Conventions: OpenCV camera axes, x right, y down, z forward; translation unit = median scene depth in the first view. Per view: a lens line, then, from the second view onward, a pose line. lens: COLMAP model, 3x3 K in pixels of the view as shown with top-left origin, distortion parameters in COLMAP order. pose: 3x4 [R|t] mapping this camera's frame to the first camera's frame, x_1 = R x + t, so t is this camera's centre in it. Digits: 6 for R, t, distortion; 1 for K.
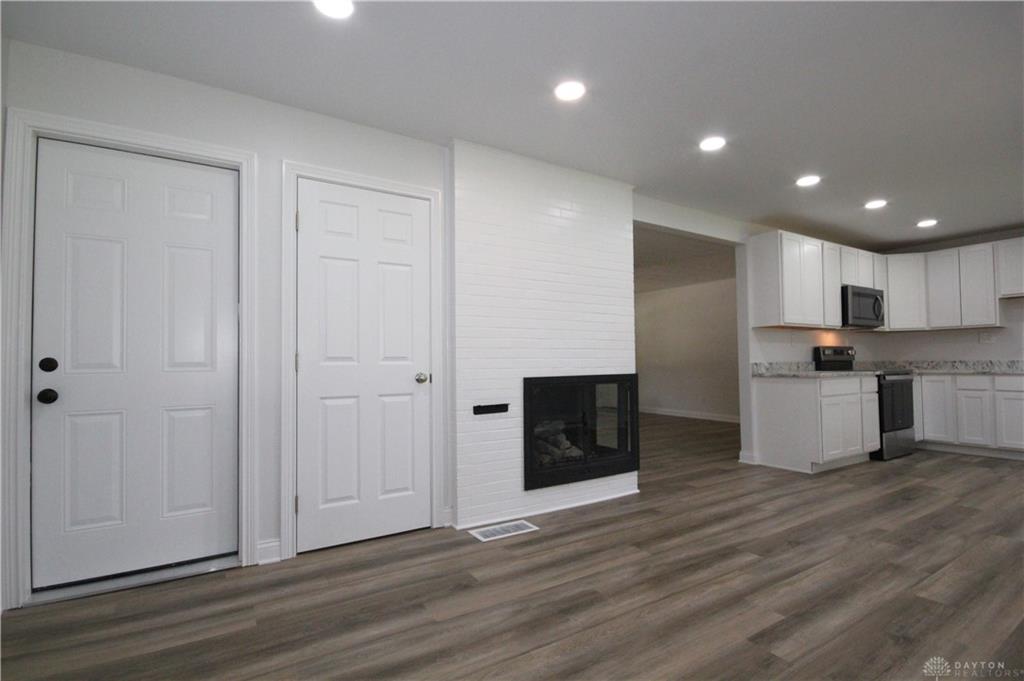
lens RADIAL K [[473.2, 0, 514.9], [0, 473.2, 347.3], [0, 0, 1]] dist [0.012978, -0.013999]
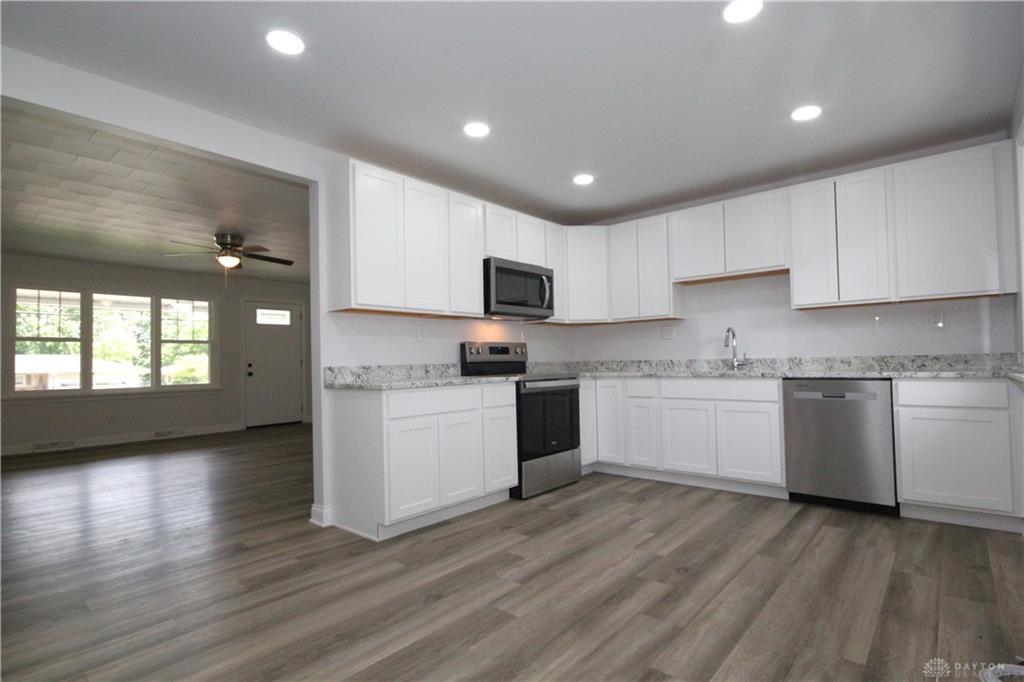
lens RADIAL K [[504.7, 0, 514.9], [0, 504.7, 346.9], [0, 0, 1]] dist [0.002161, 0.000437]
pose [[0.953800, -0.001017, 0.300439, 0.540951], [0.001604, 0.999997, -0.001707, 0.007345], [-0.300437, 0.002110, 0.953799, 0.273386]]
